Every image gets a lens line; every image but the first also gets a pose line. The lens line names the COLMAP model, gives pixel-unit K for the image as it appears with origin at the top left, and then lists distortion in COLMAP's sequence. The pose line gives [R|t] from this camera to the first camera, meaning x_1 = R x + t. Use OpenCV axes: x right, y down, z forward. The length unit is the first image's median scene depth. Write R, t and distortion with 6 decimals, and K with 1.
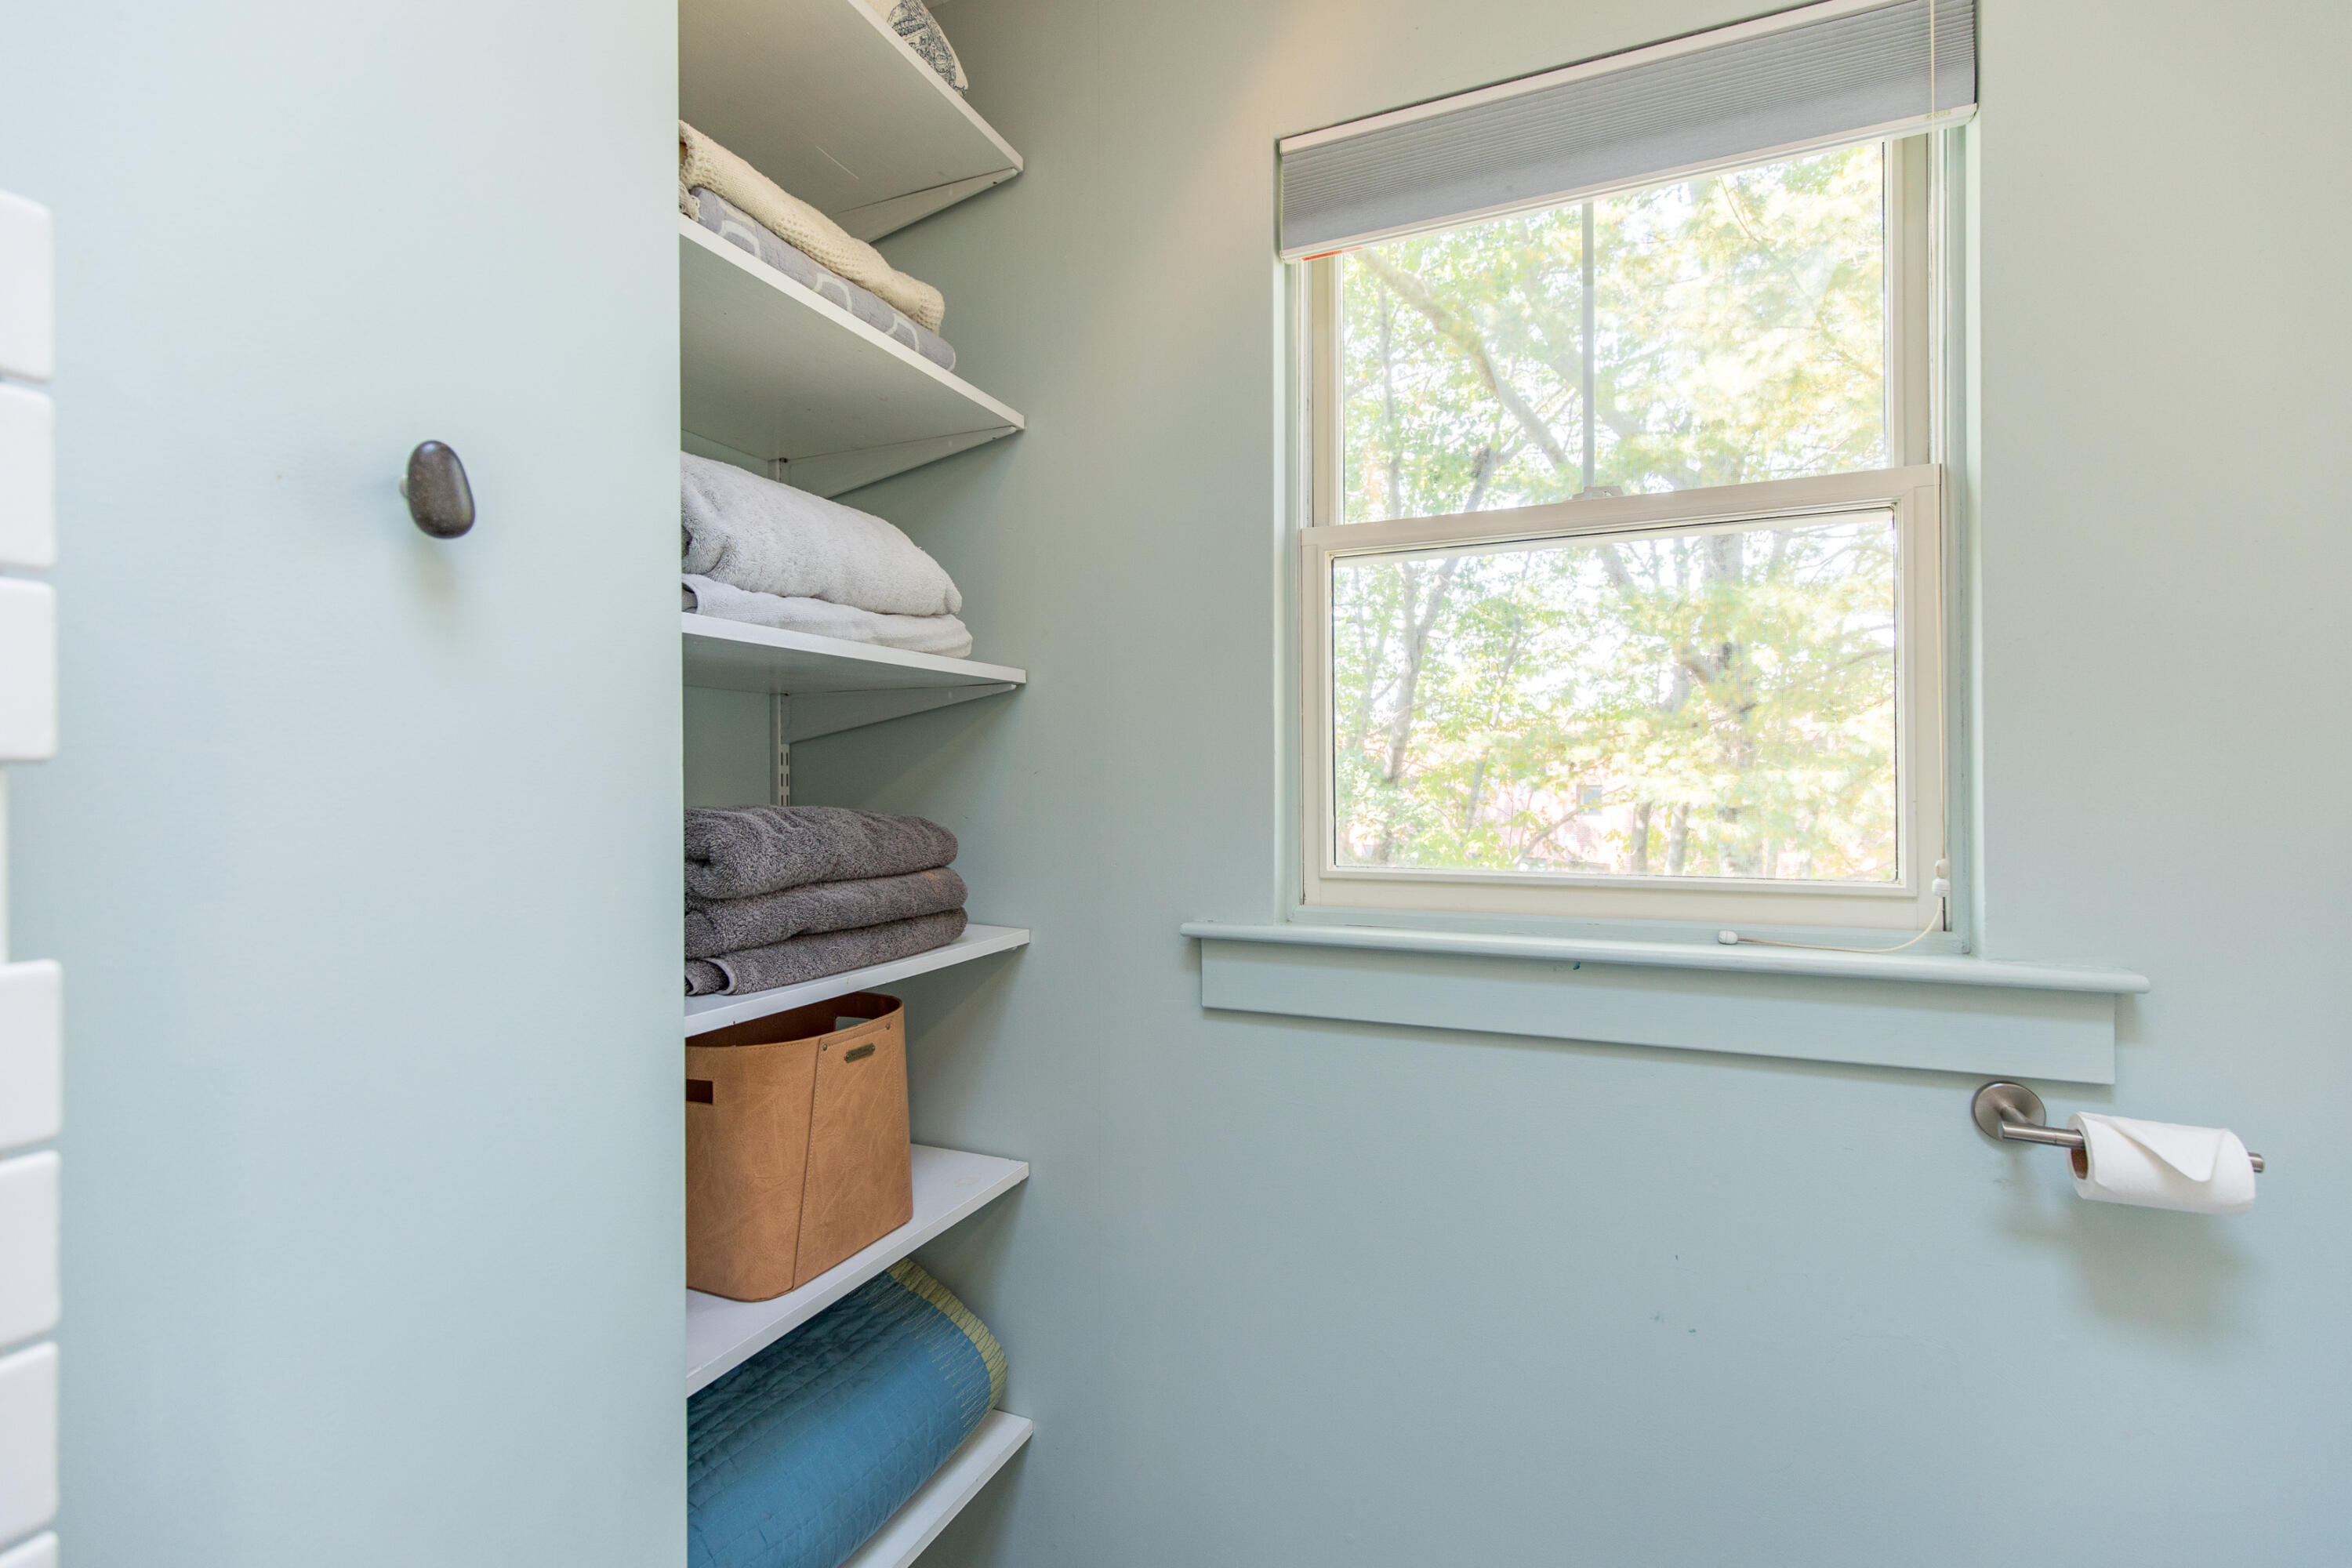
lens RADIAL K [[1064.7, 0, 1191.9], [0, 1064.7, 779.5], [0, 0, 1]] dist [-0.000652, 0.000198]
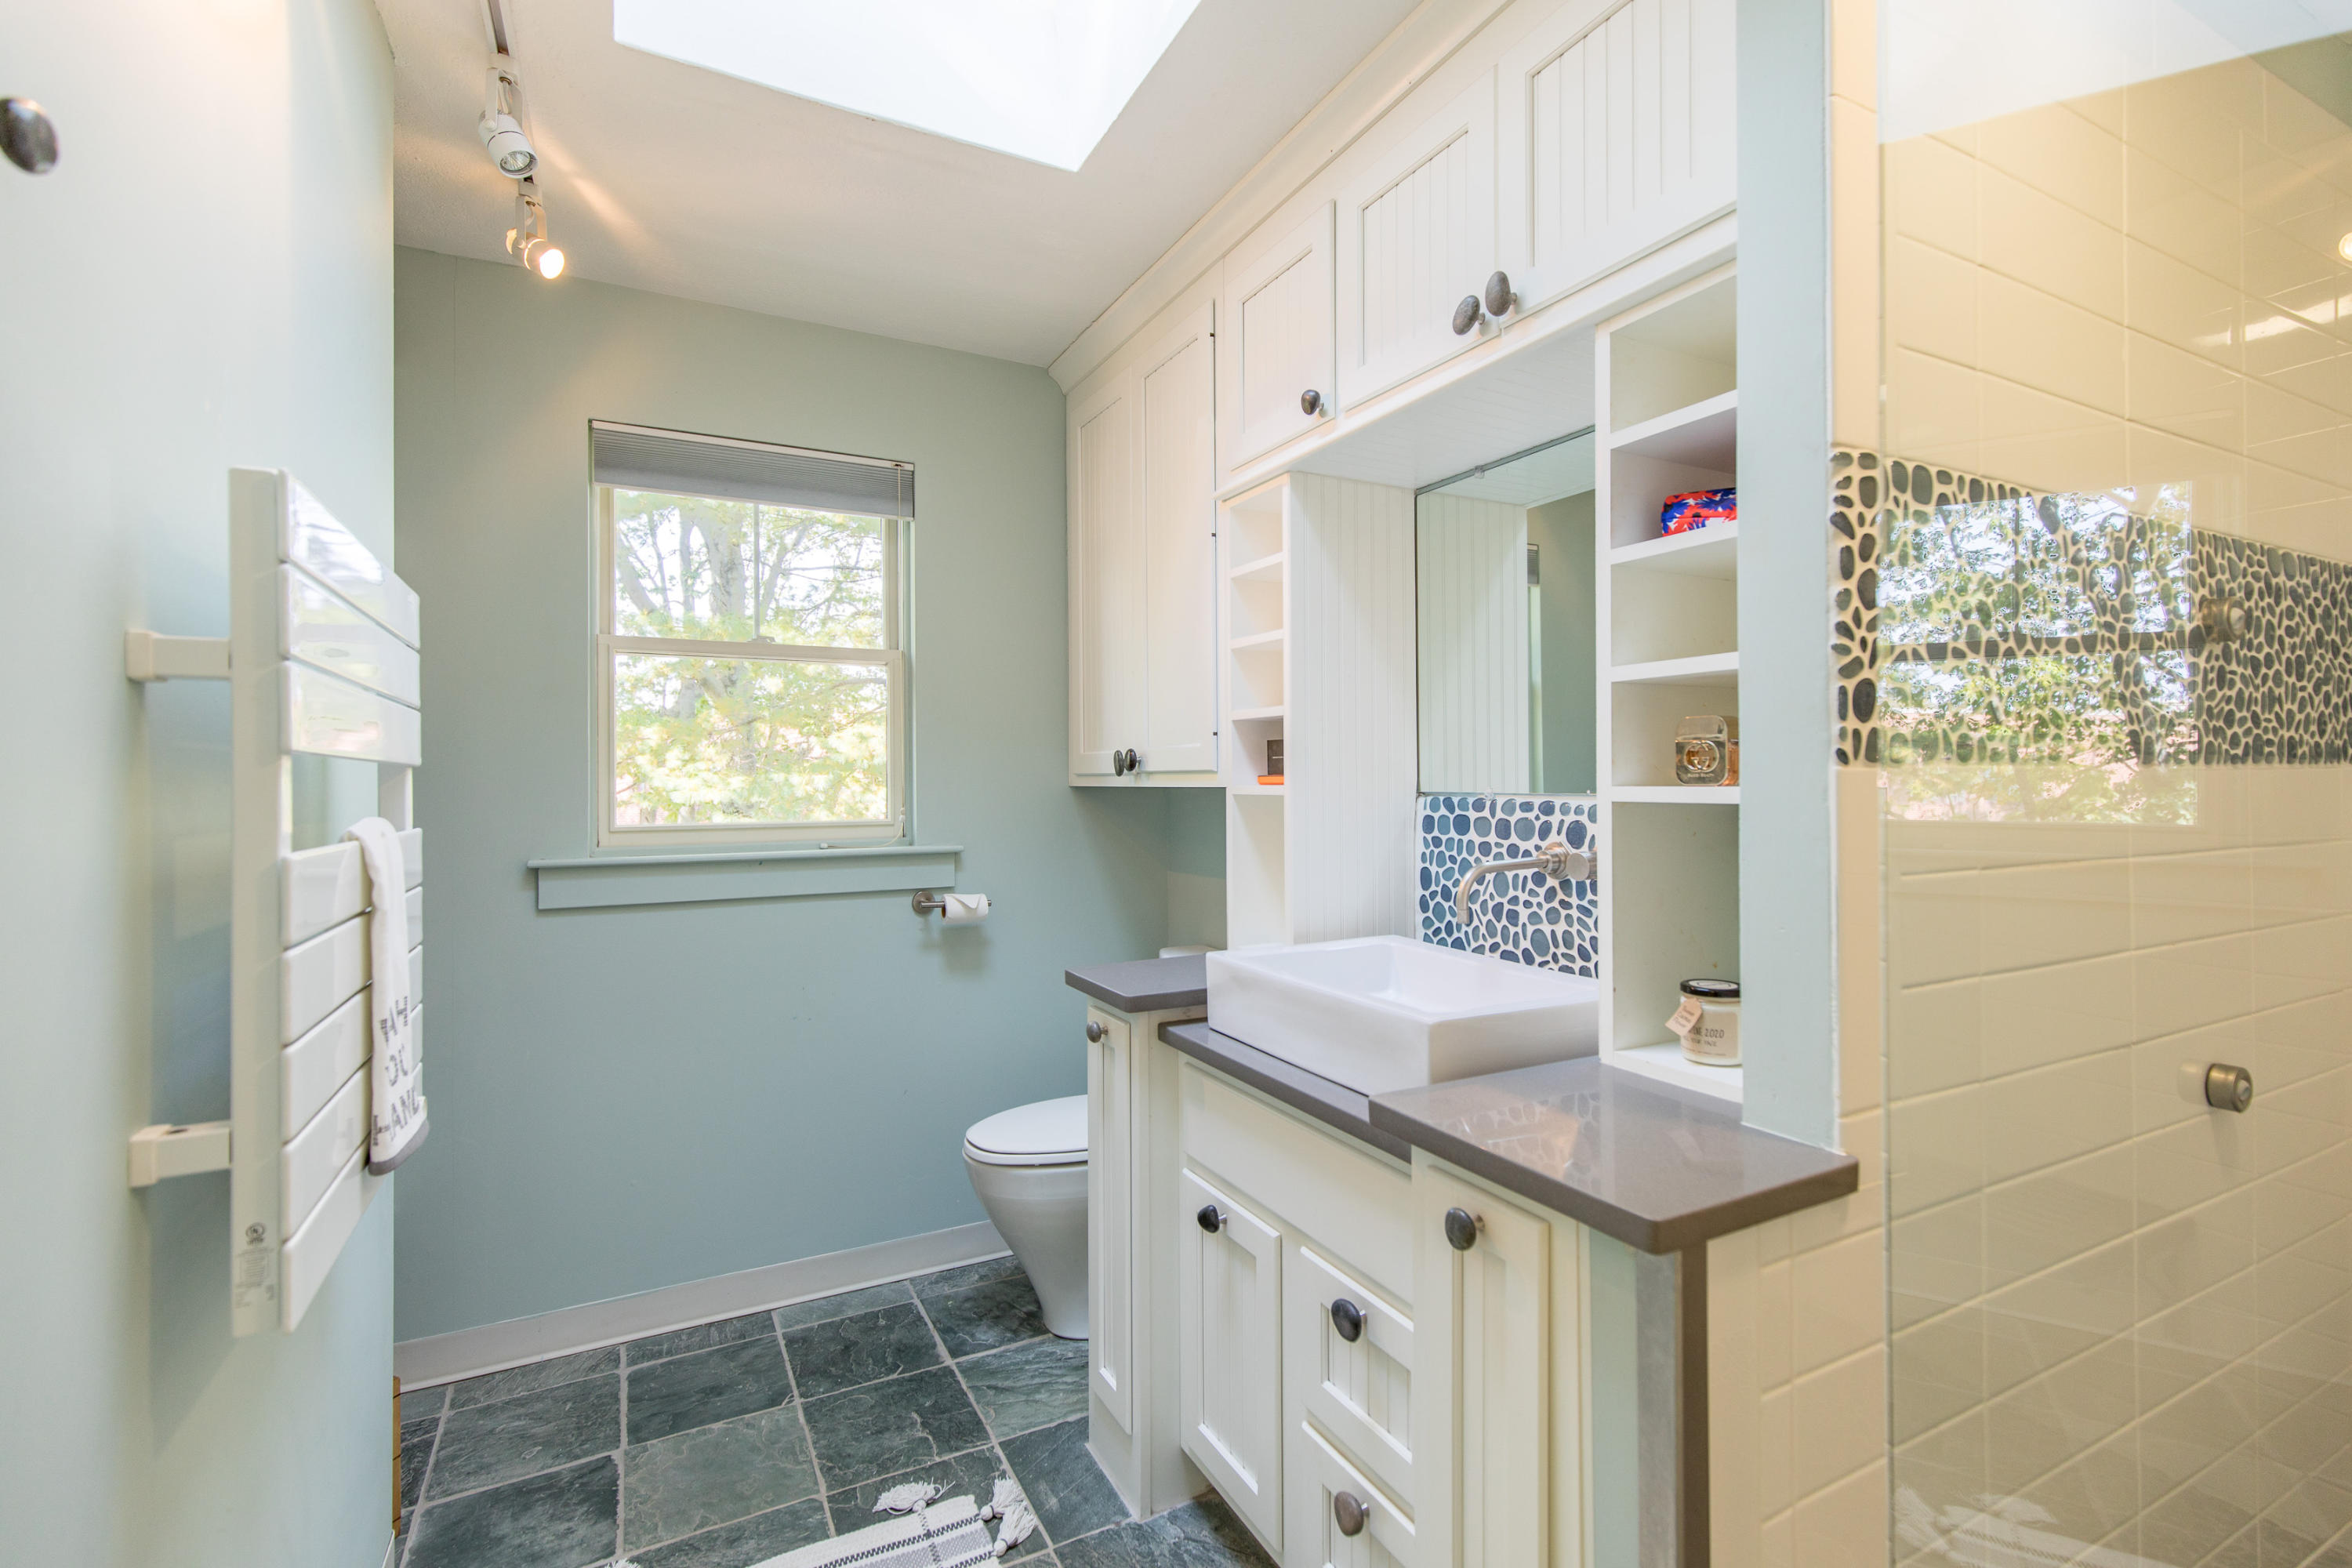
lens RADIAL K [[1064.7, 0, 1184.1], [0, 1064.7, 777.8], [0, 0, 1]] dist [-0.000652, 0.000198]
pose [[0.633470, 0.003449, 0.773759, -0.774555], [-0.000116, 0.999990, -0.004363, 0.011237], [-0.773767, 0.002674, 0.633465, -1.046925]]
